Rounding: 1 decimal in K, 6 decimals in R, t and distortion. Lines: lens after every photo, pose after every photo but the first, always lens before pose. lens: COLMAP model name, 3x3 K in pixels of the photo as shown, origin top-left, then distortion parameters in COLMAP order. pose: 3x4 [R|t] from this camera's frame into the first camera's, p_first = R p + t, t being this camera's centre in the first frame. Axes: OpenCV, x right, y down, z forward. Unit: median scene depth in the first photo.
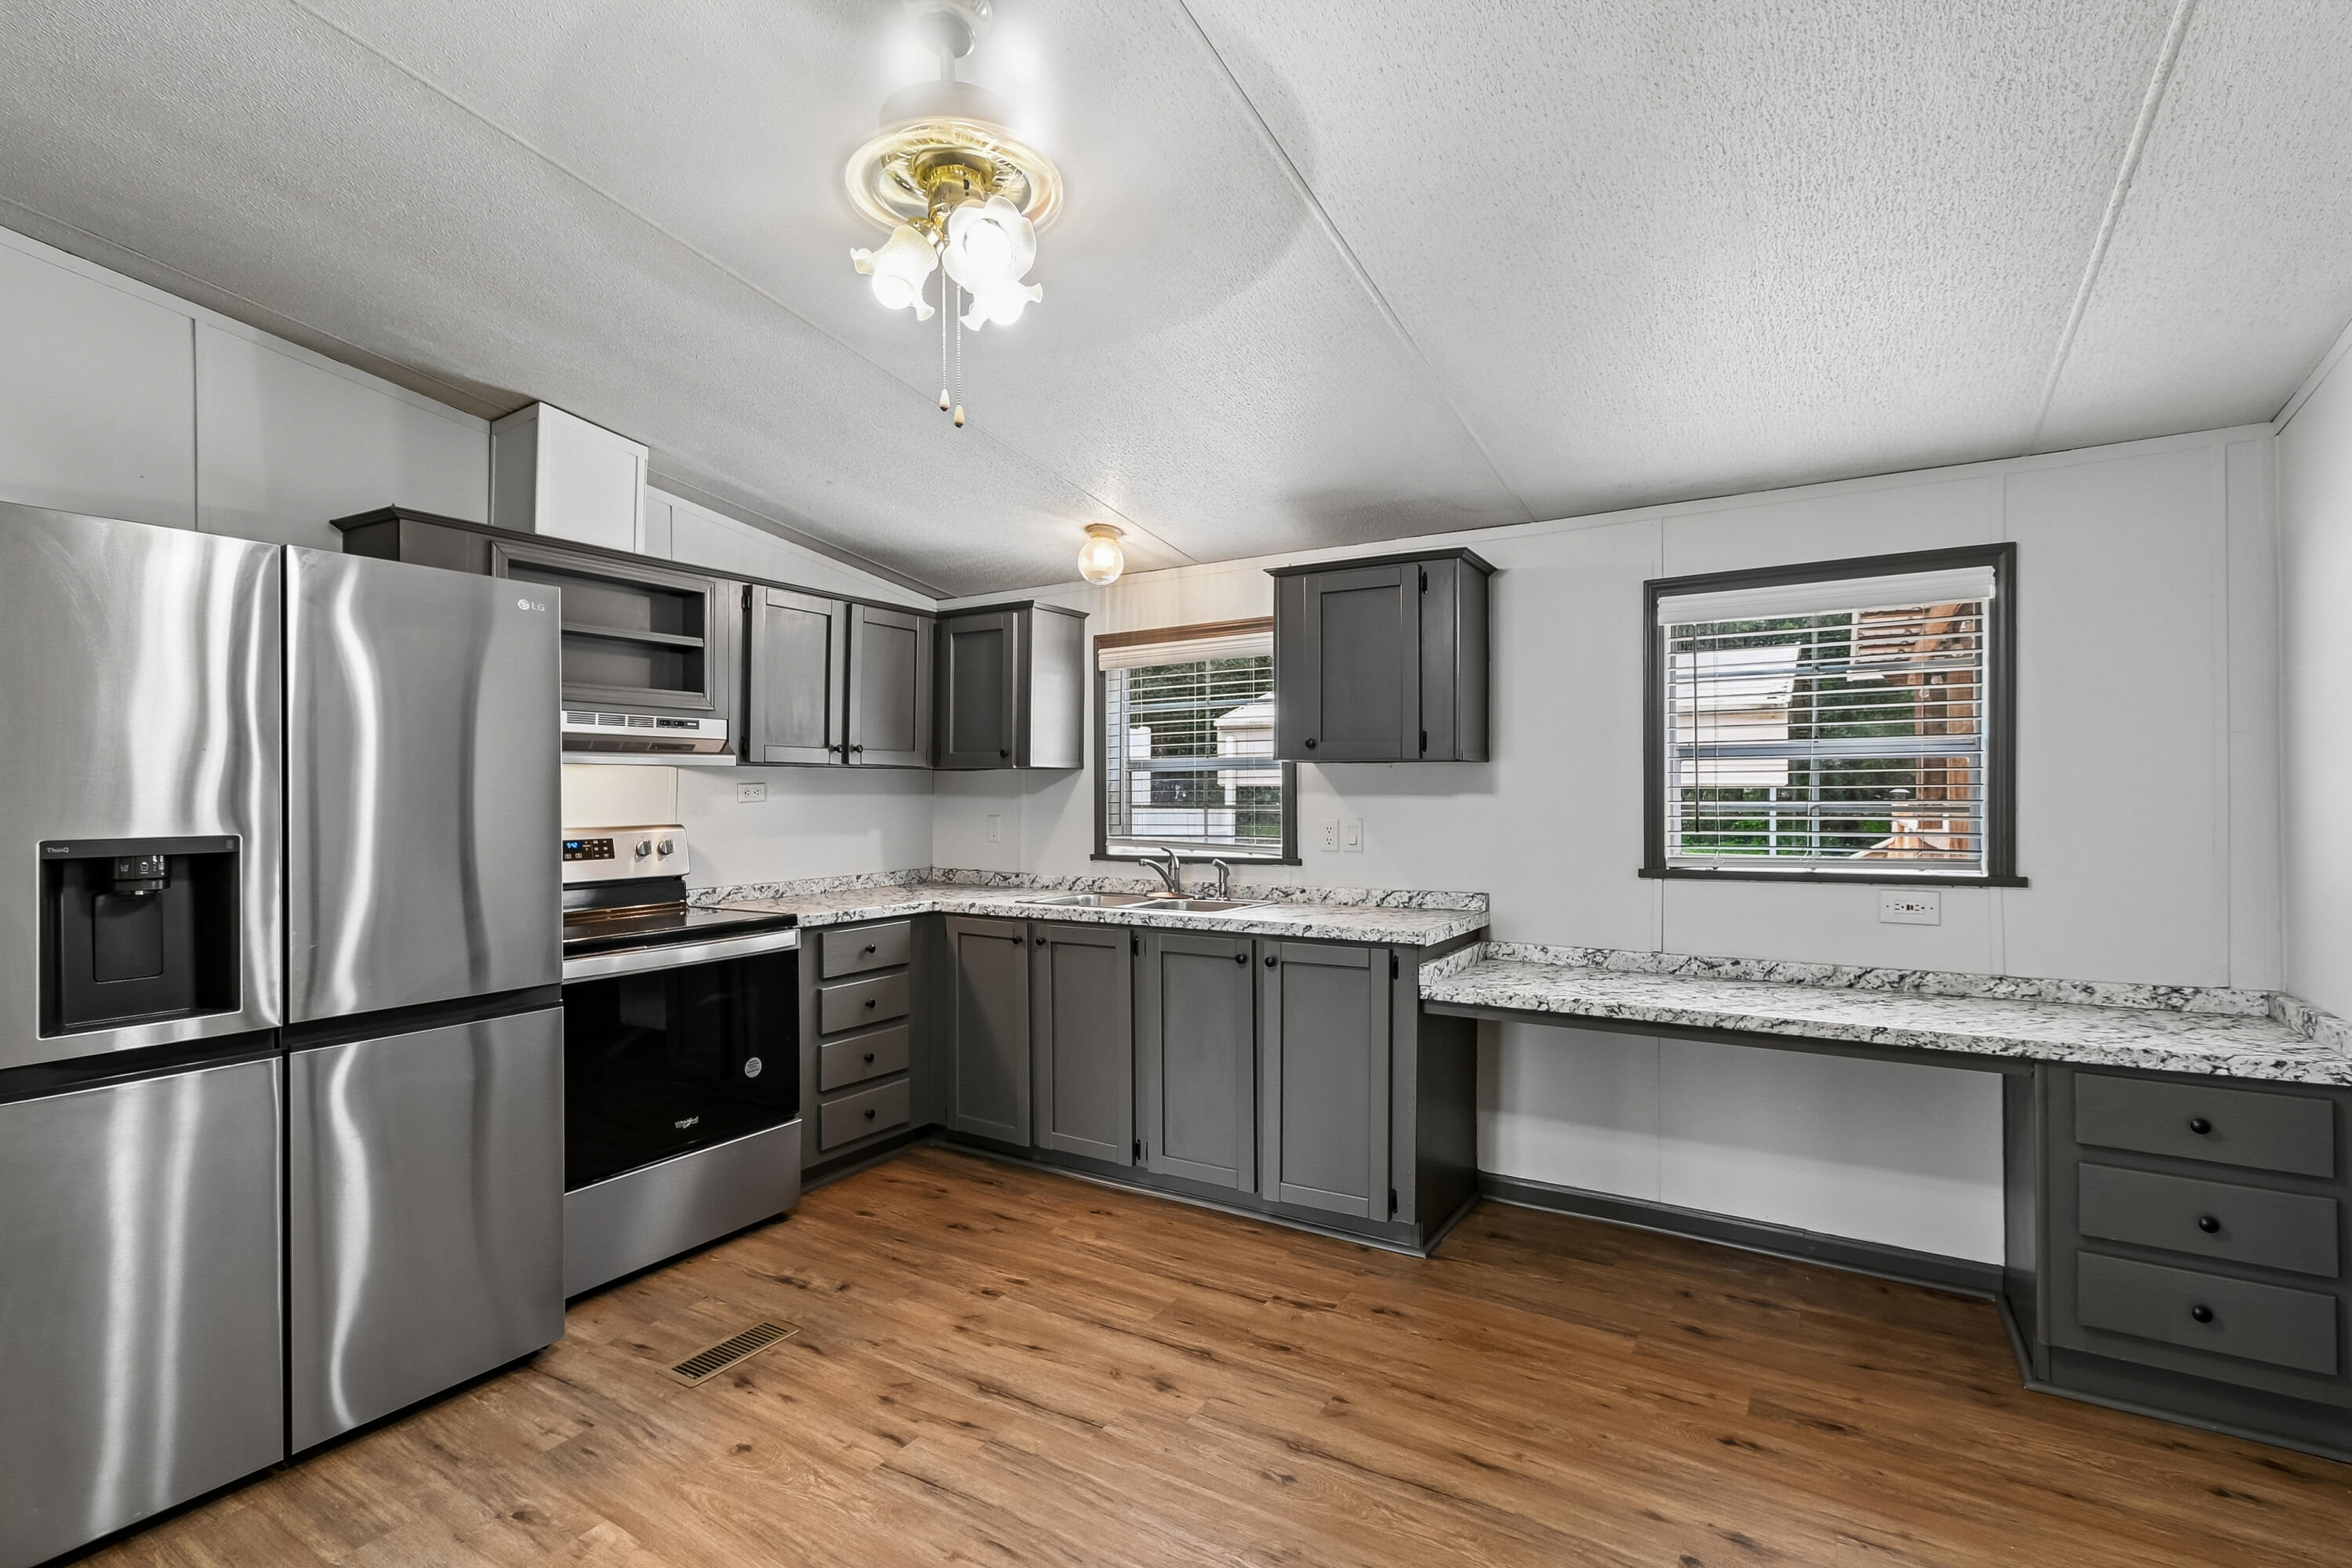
lens RADIAL K [[1055.8, 0, 1176.0], [0, 1055.8, 784.0], [0, 0, 1]] dist [0.000614, -0.000895]
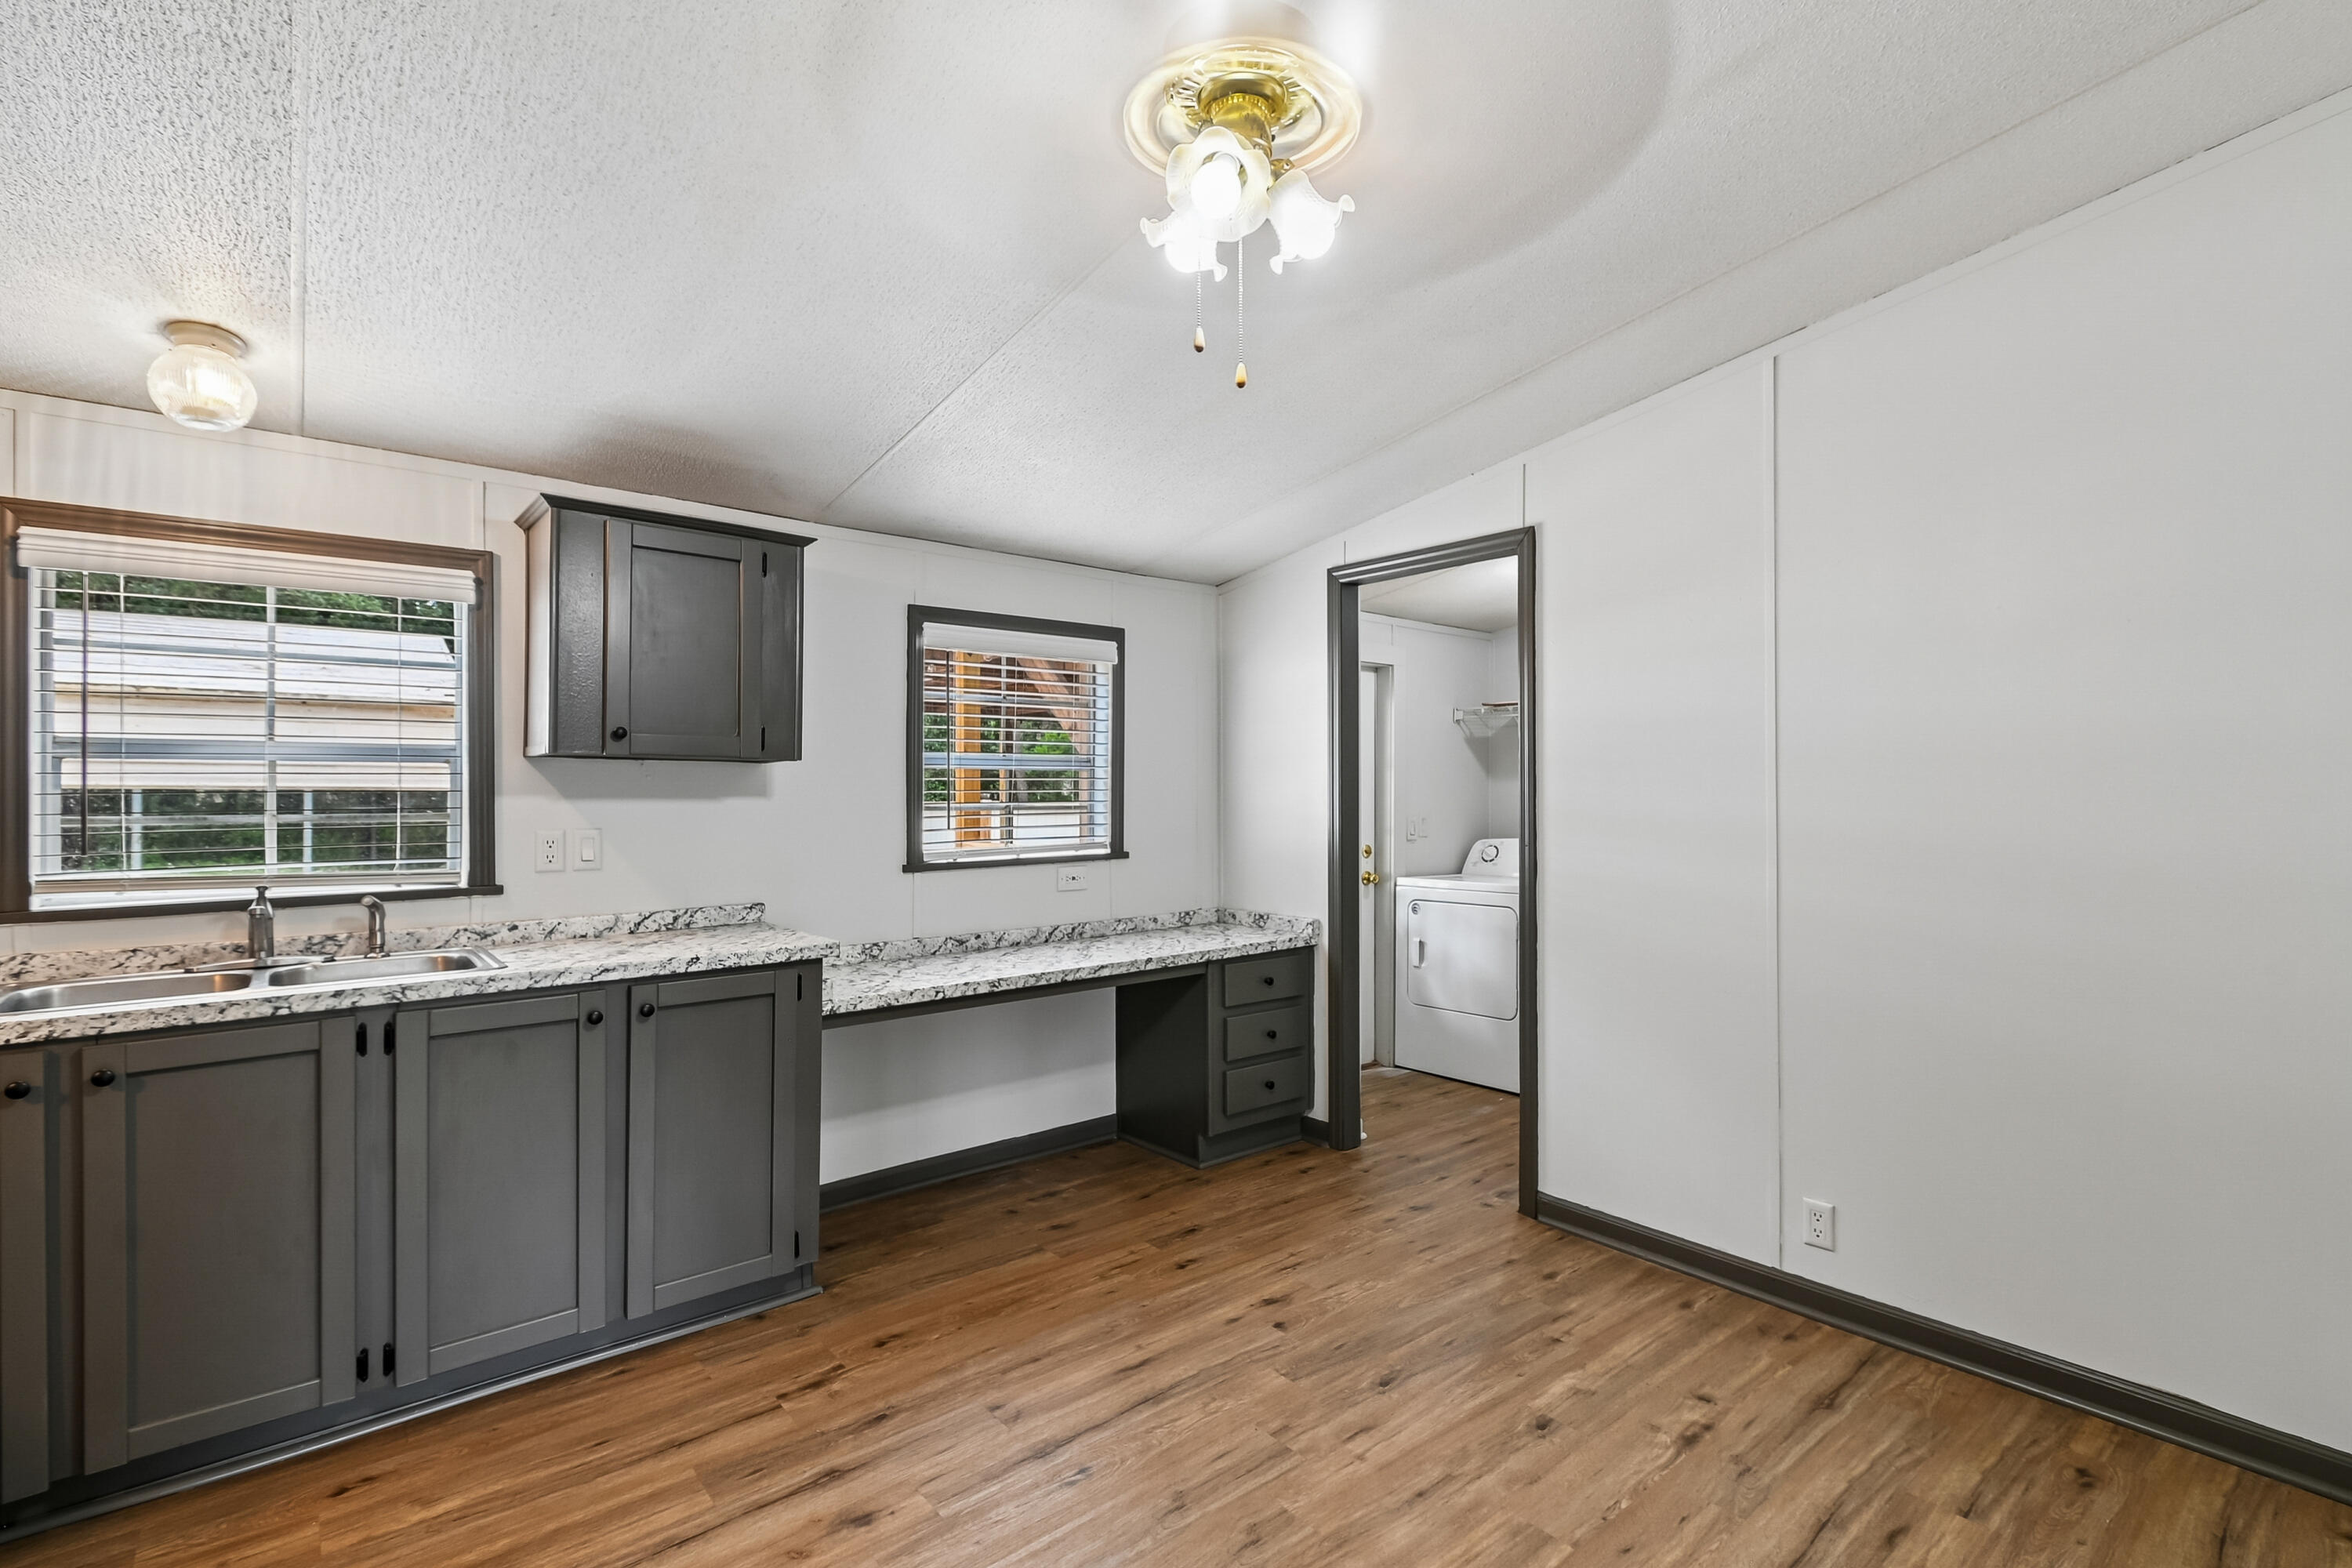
lens RADIAL K [[1084.3, 0, 1176.0], [0, 1084.3, 784.0], [0, 0, 1]] dist [-0.003337, -0.001110]
pose [[0.306126, 0.011325, 0.951924, -0.630739], [-0.008952, 0.999919, -0.009018, 0.004029], [-0.951949, -0.005761, 0.306203, 0.436823]]
